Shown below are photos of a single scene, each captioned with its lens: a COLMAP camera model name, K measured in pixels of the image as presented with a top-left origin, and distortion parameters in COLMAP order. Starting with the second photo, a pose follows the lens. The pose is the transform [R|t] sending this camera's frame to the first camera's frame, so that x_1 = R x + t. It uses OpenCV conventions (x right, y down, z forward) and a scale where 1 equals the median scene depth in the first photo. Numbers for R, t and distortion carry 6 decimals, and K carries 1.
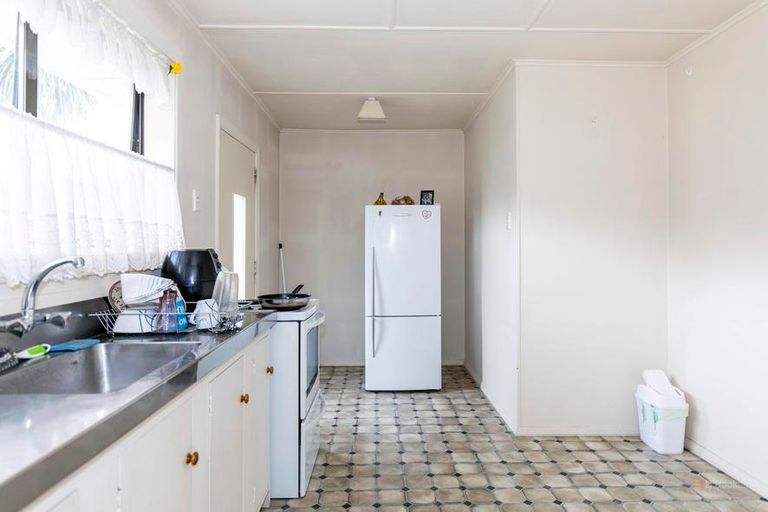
lens RADIAL K [[486.3, 0, 384.5], [0, 486.3, 252.7], [0, 0, 1]] dist [0.000729, 0.000099]
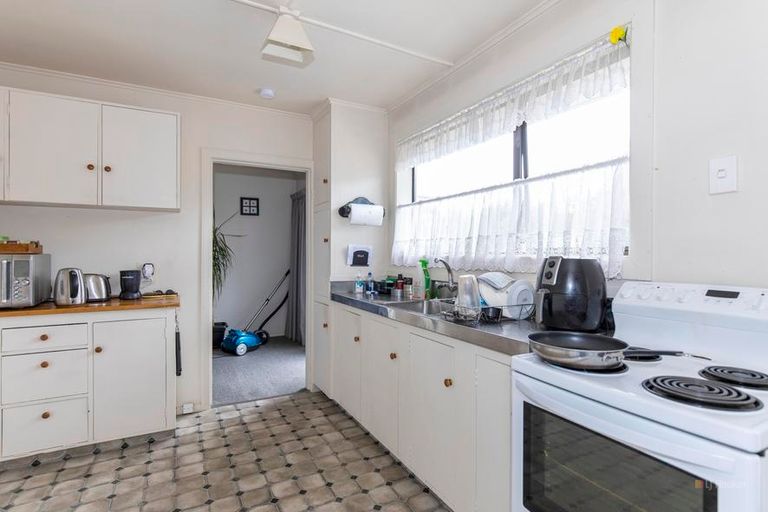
lens RADIAL K [[385.7, 0, 386.5], [0, 385.7, 254.8], [0, 0, 1]] dist [0.000655, -0.000241]
pose [[-0.888186, -0.001601, -0.459481, 0.170346], [-0.006077, 0.999947, 0.008263, -0.022710], [0.459444, 0.010131, -0.888149, 1.872866]]
